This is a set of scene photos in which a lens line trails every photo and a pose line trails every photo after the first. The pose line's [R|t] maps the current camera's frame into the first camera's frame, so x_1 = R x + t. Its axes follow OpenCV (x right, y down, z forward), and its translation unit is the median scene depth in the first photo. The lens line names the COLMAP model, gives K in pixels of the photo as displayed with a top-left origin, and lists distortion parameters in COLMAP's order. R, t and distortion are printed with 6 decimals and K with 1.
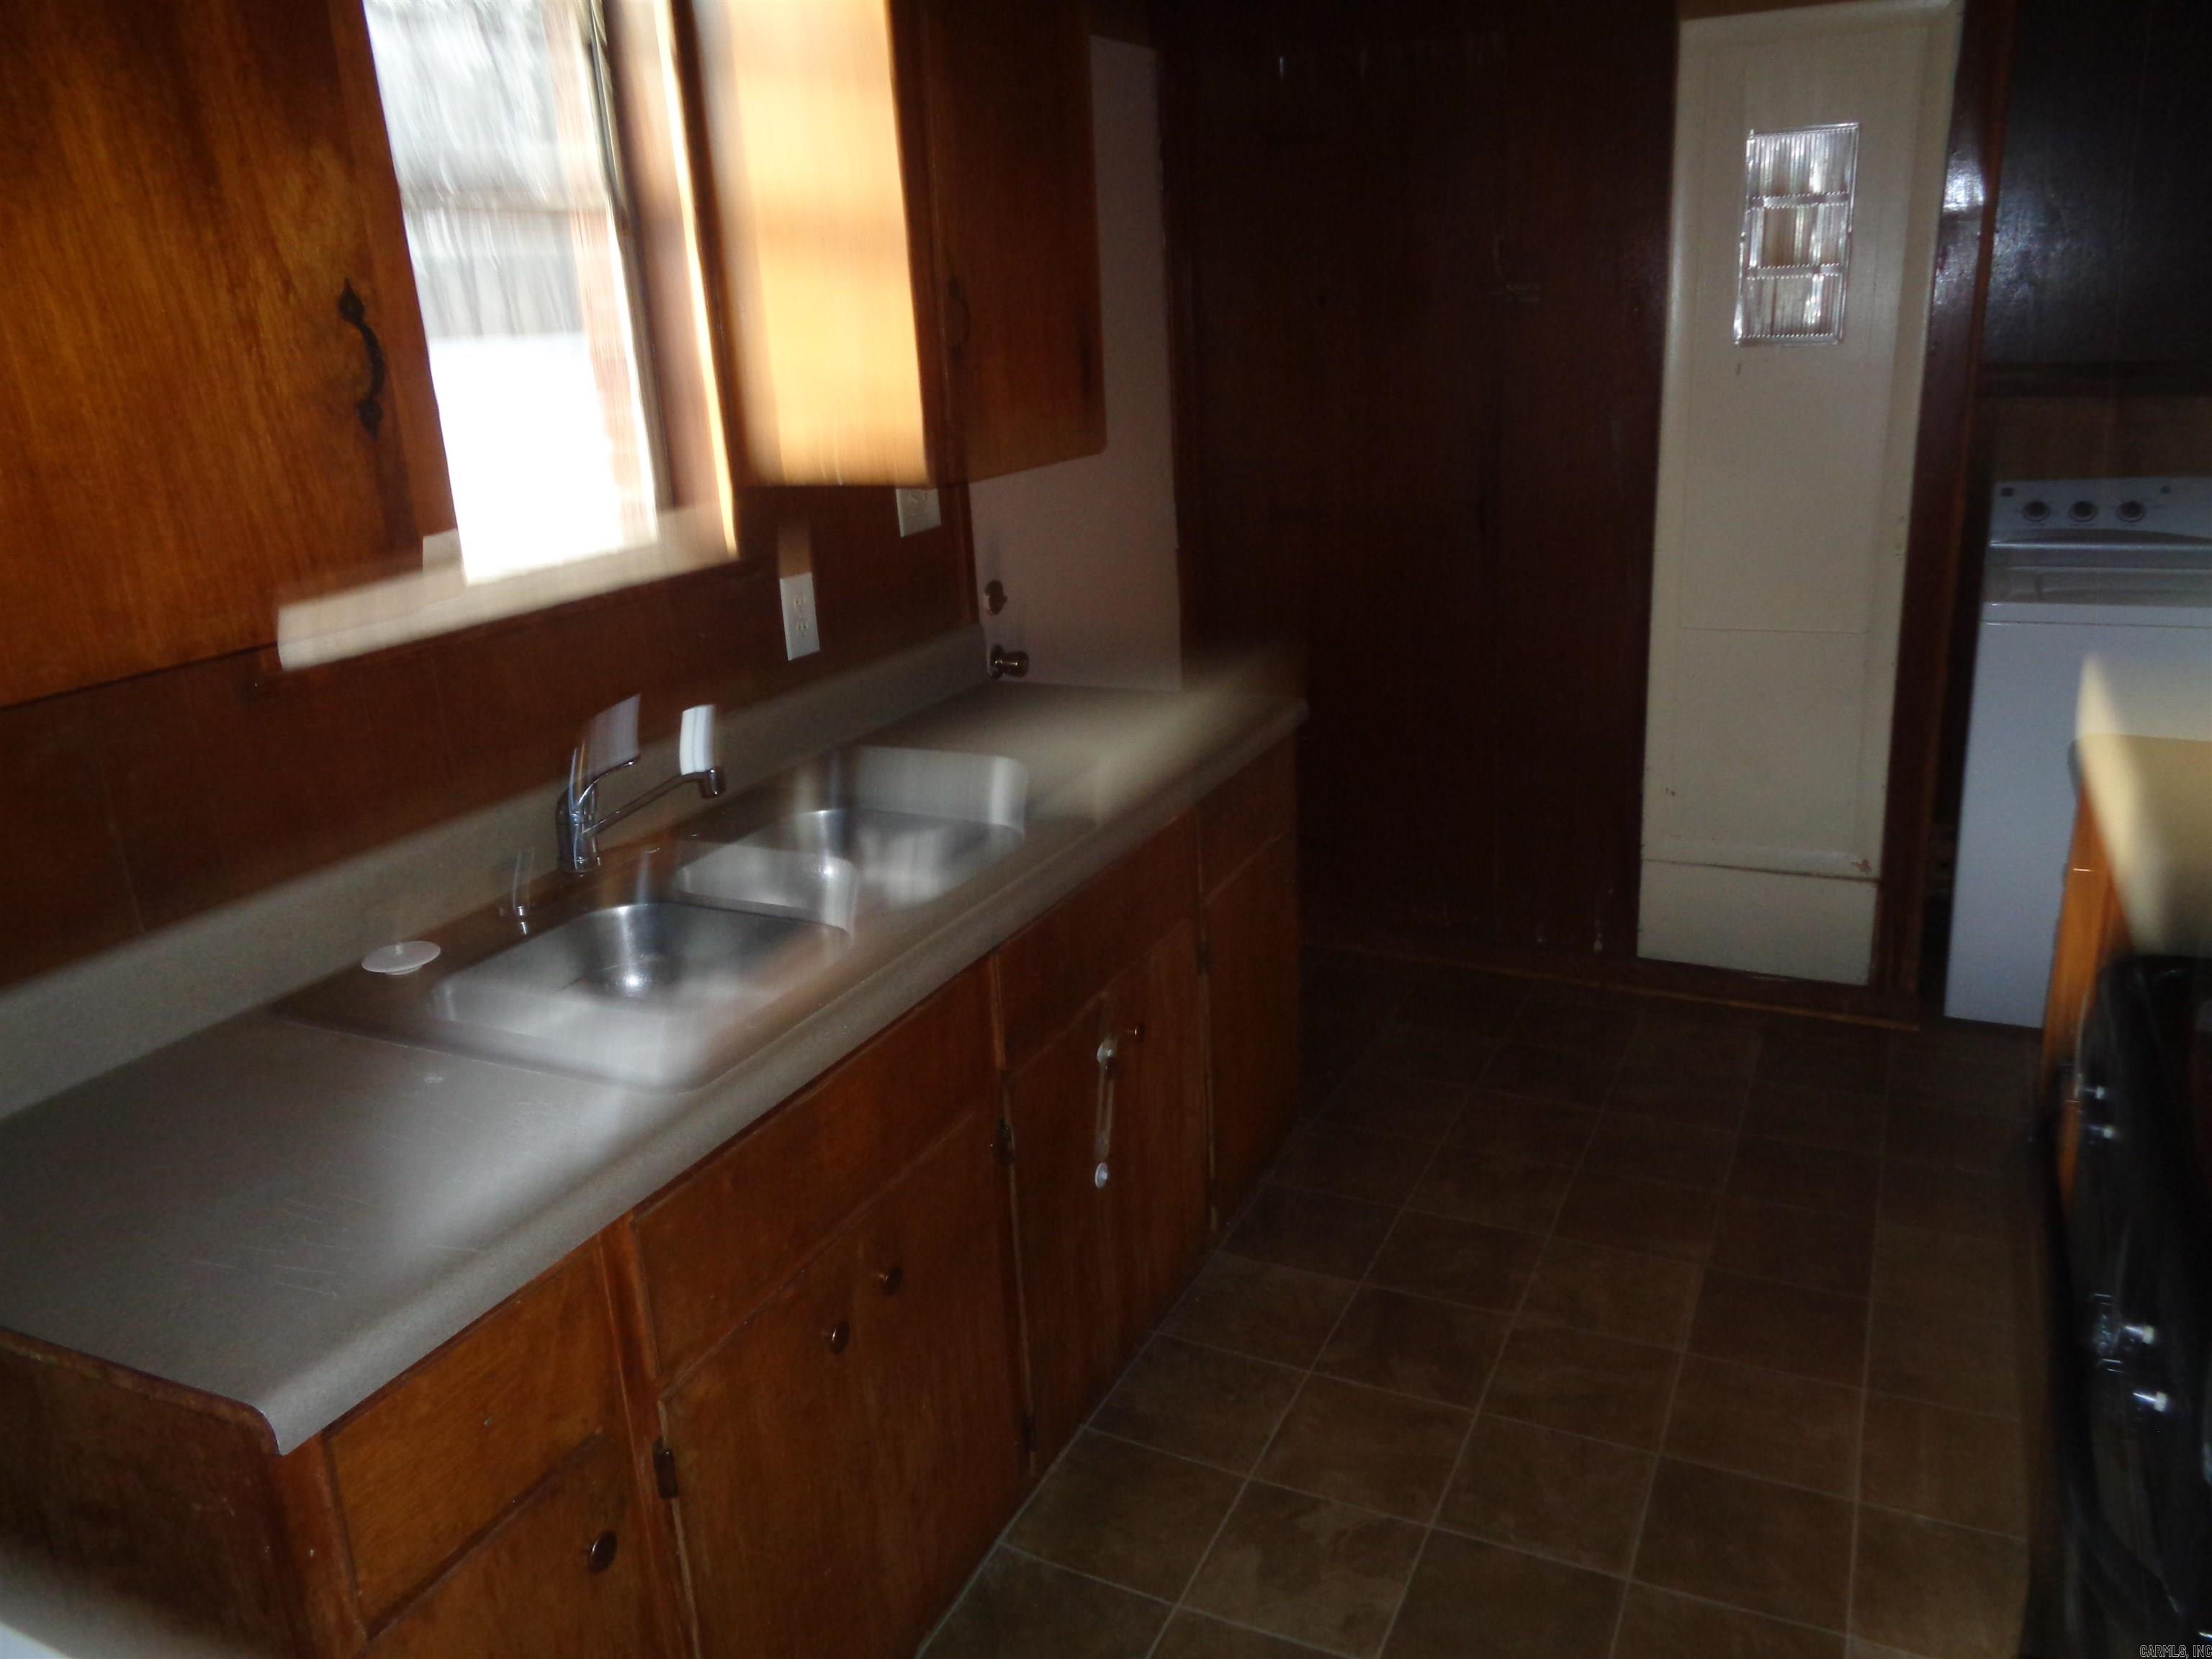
lens RADIAL K [[1623.9, 0, 1106.0], [0, 1623.9, 829.5], [0, 0, 1]] dist [-0.001582, 0.002203]
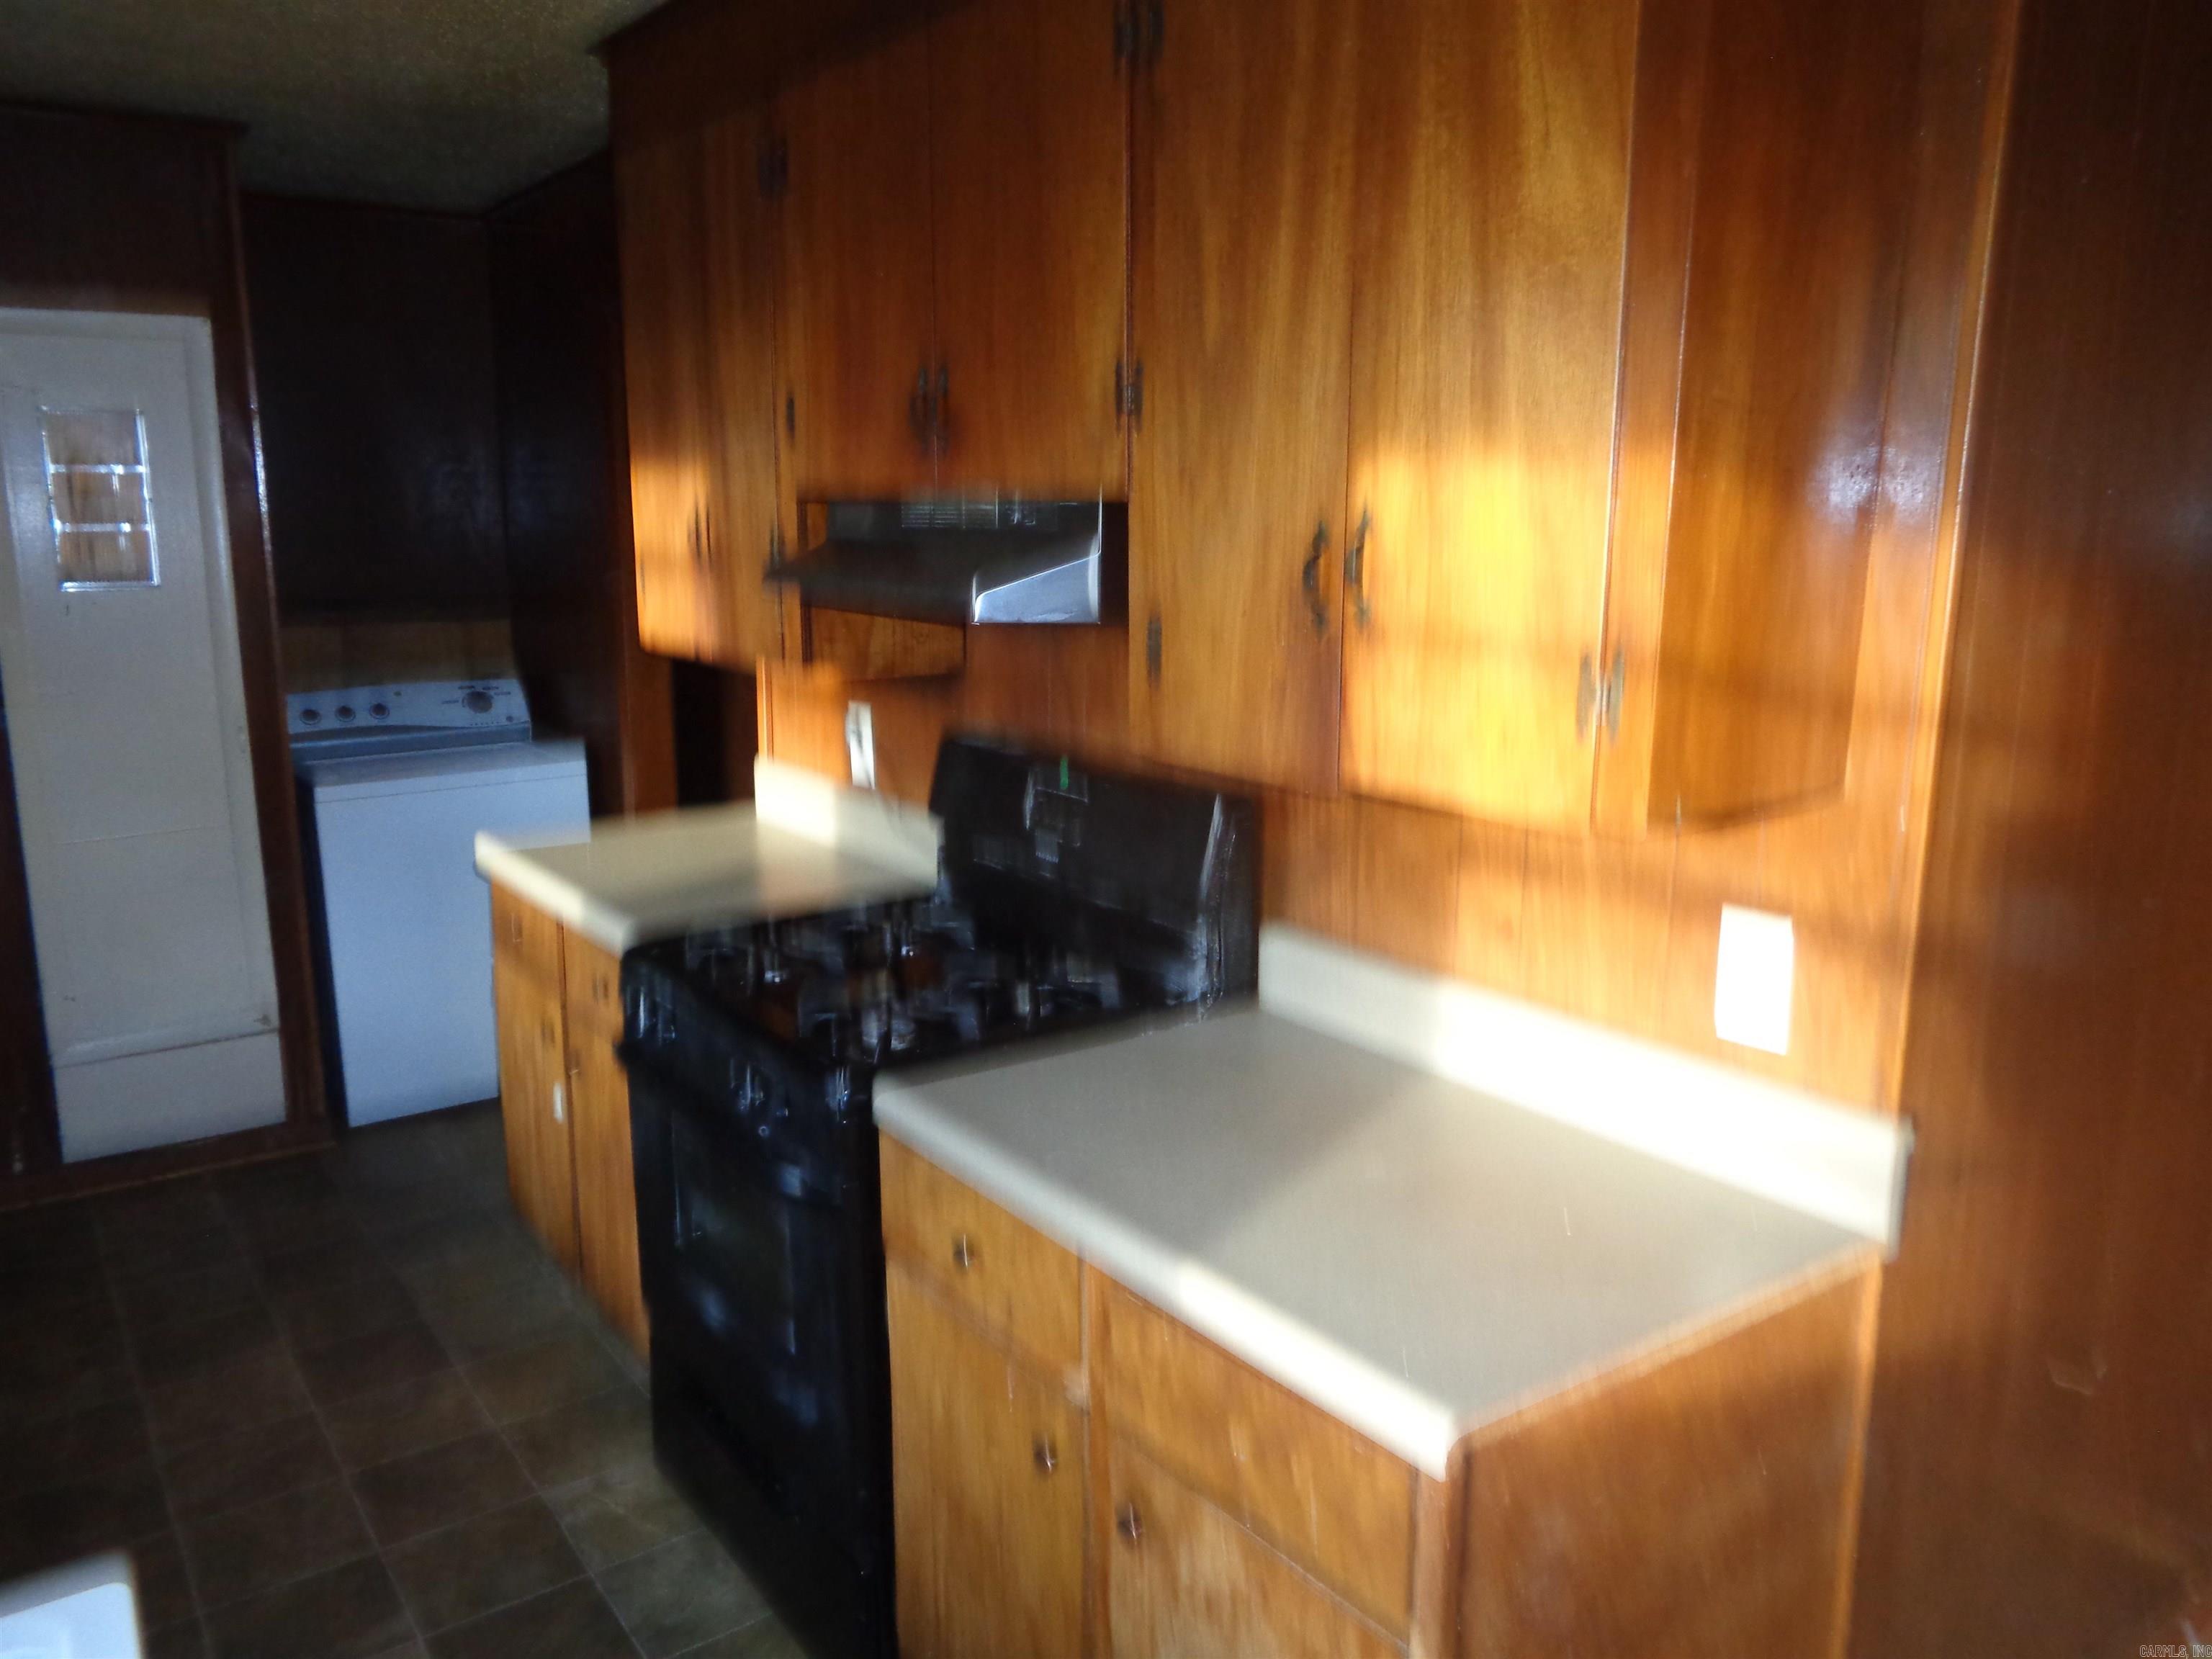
lens RADIAL K [[1623.9, 0, 1106.0], [0, 1623.9, 829.5], [0, 0, 1]] dist [-0.001582, 0.002203]
pose [[0.479169, -0.127791, 0.868370, -0.239699], [0.238494, 0.971078, 0.011304, 0.020355], [-0.844700, 0.201685, 0.495788, -0.118894]]
